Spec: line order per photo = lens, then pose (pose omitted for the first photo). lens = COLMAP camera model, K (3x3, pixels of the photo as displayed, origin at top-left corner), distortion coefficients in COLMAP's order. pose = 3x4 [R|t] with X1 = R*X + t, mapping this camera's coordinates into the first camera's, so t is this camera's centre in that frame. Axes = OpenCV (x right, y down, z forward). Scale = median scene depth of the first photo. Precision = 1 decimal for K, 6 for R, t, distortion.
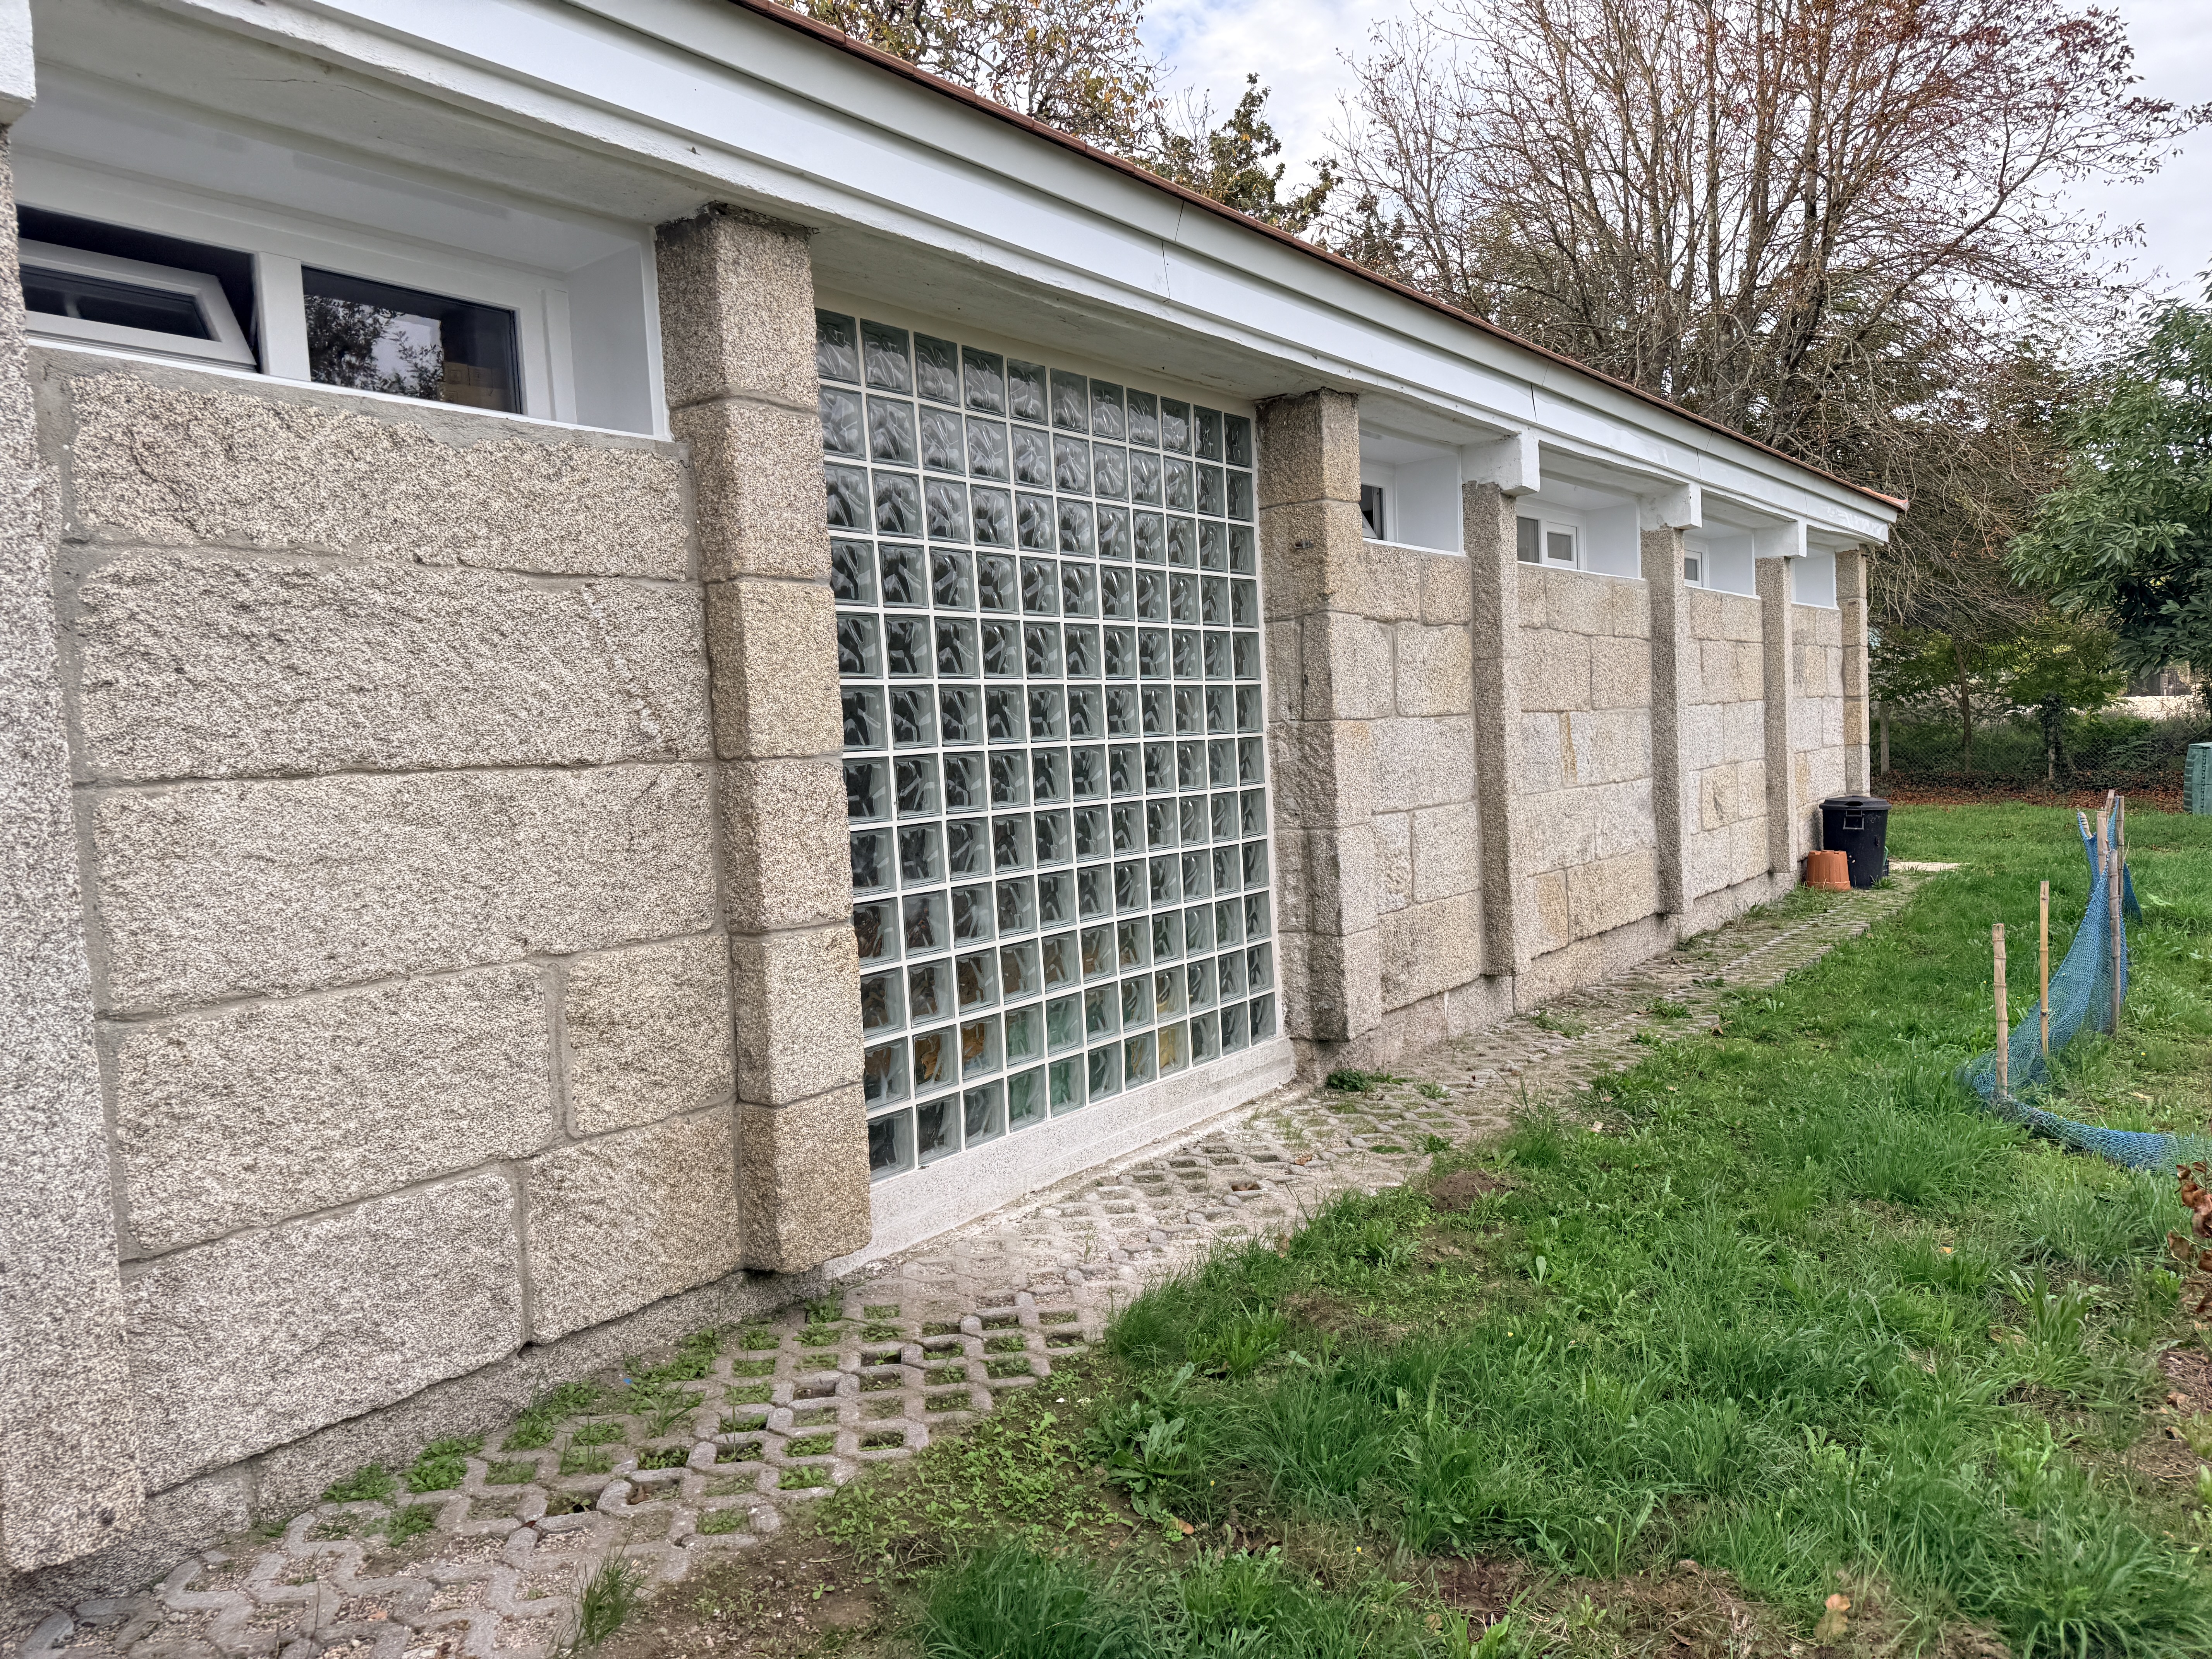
lens RADIAL K [[1527.8, 0, 1100.4], [0, 1527.8, 825.8], [0, 0, 1]] dist [0.053439, -0.050896]
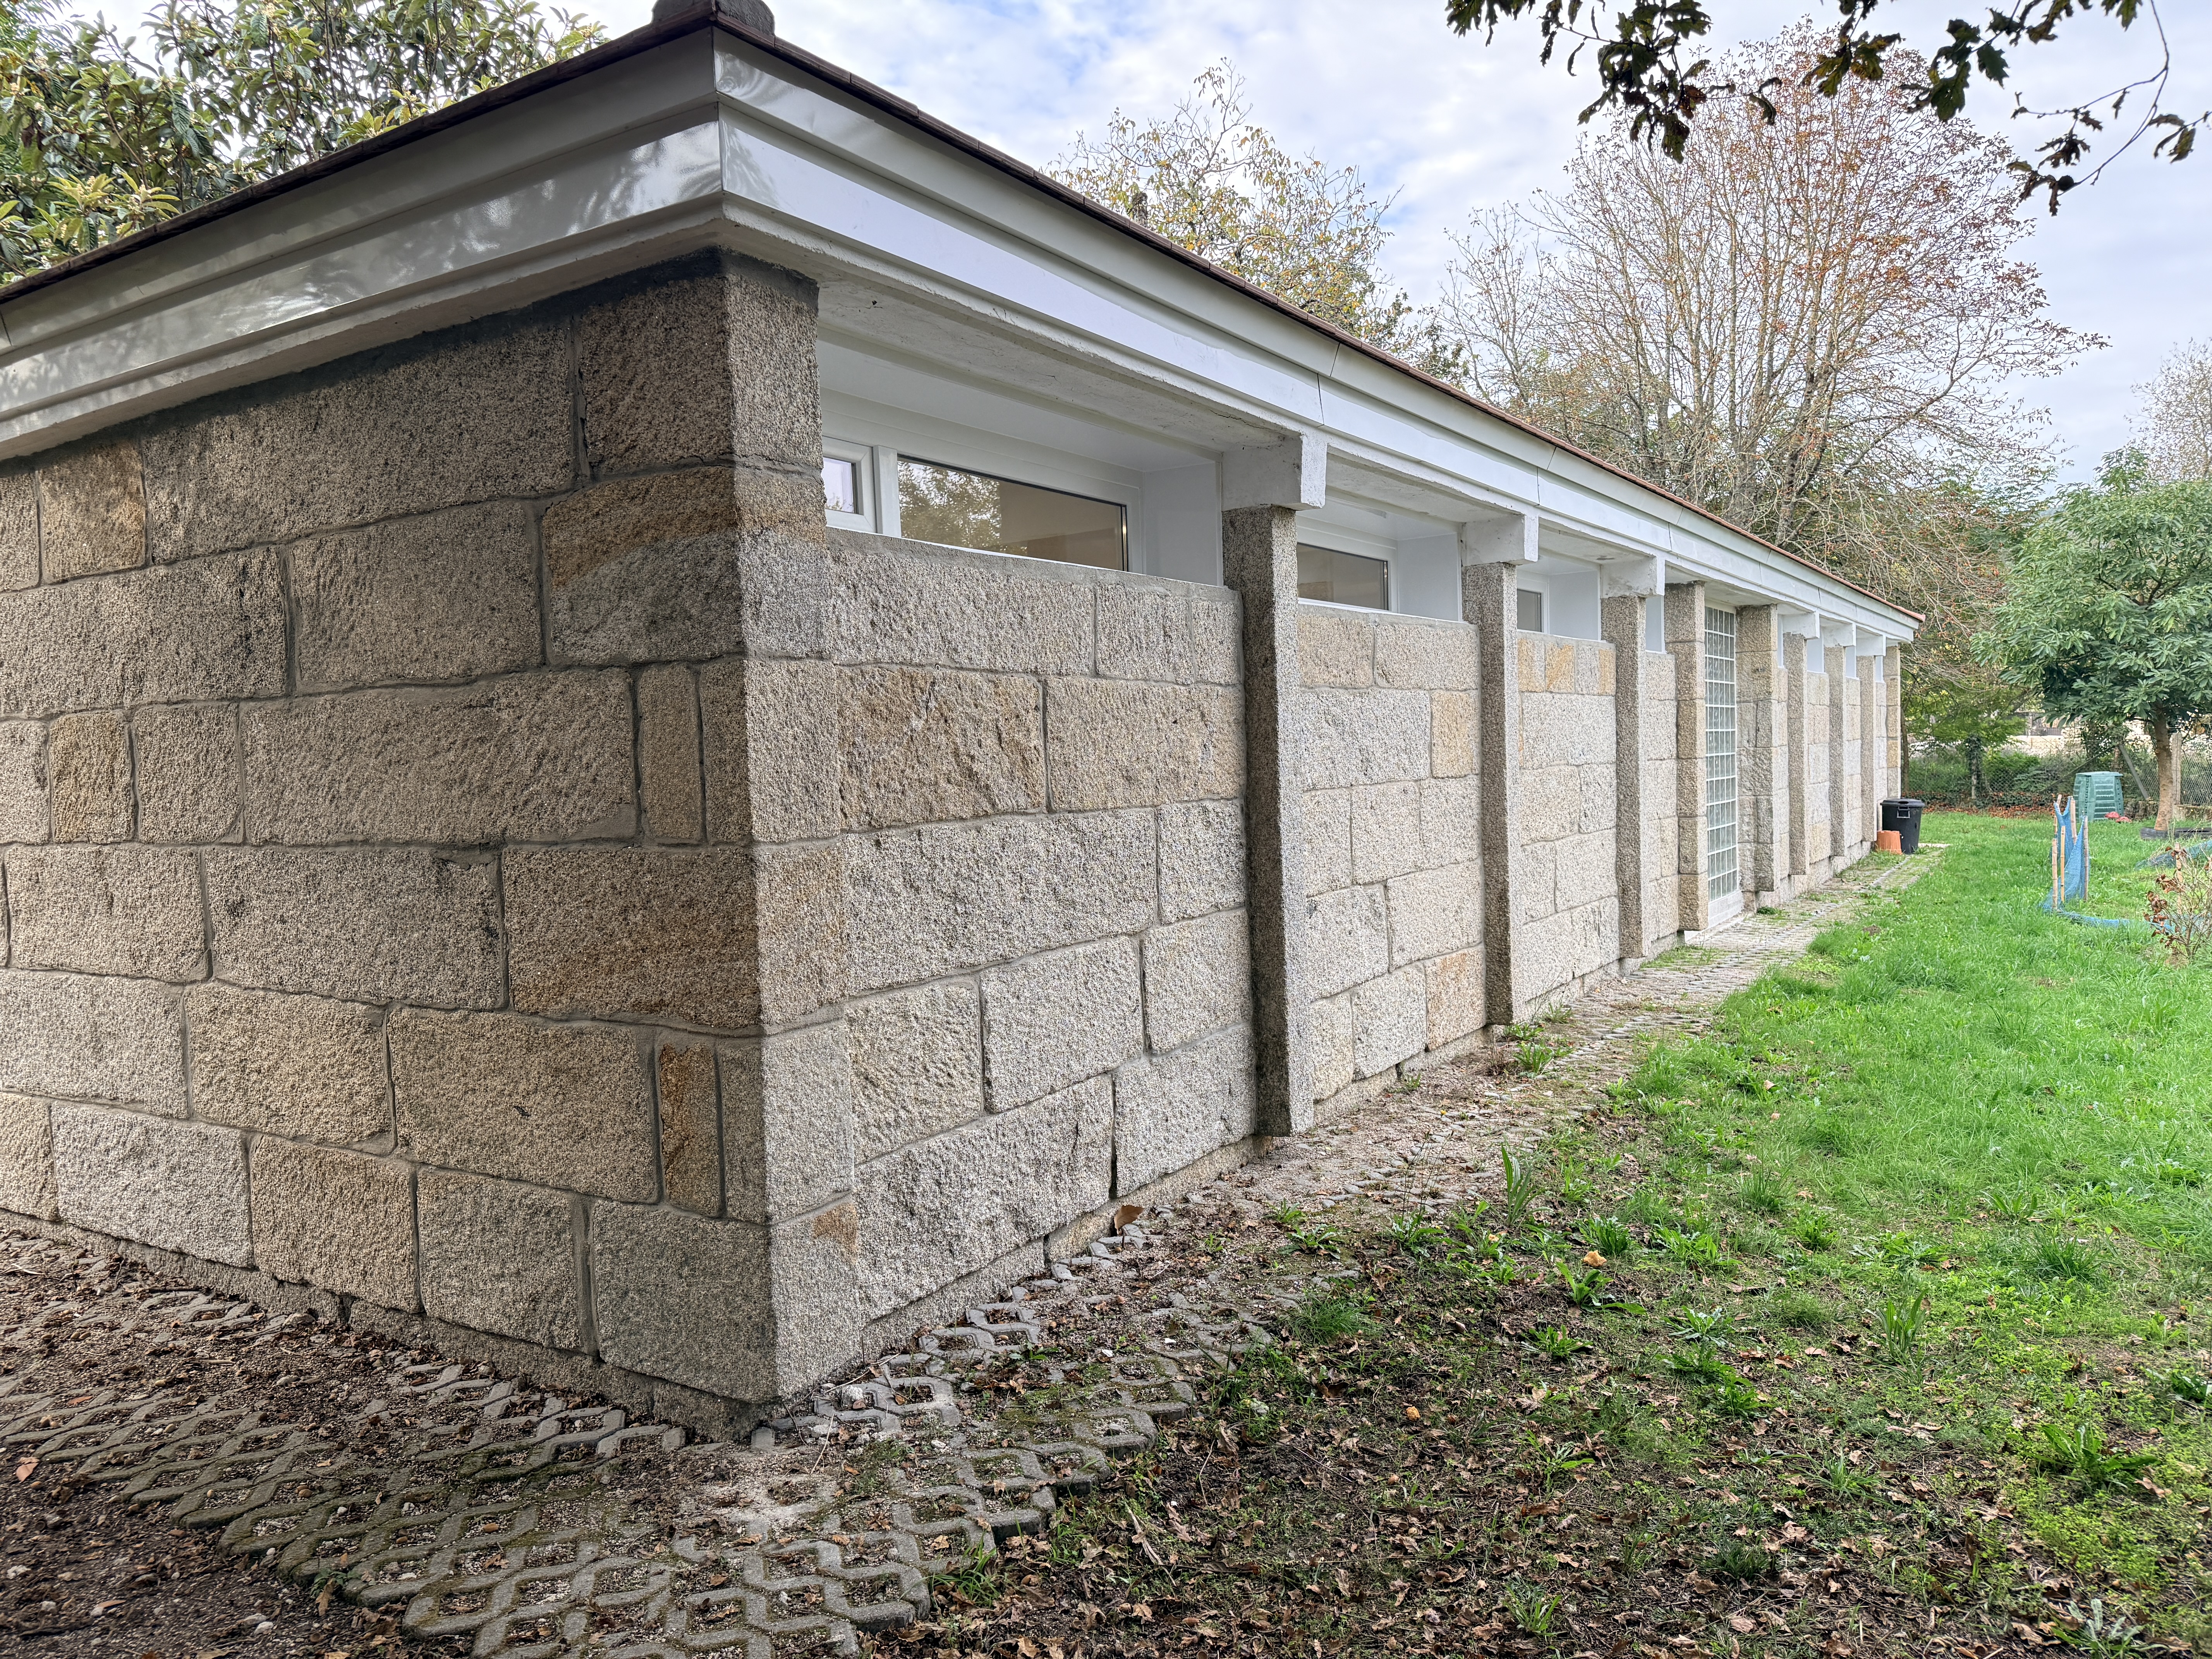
lens RADIAL K [[1527.8, 0, 1113.0], [0, 1527.8, 833.9], [0, 0, 1]] dist [0.053439, -0.050896]
pose [[0.996940, 0.011396, 0.077330, -0.343254], [-0.010723, 0.999901, -0.009117, 0.030811], [-0.077427, 0.008260, 0.996964, -0.414044]]
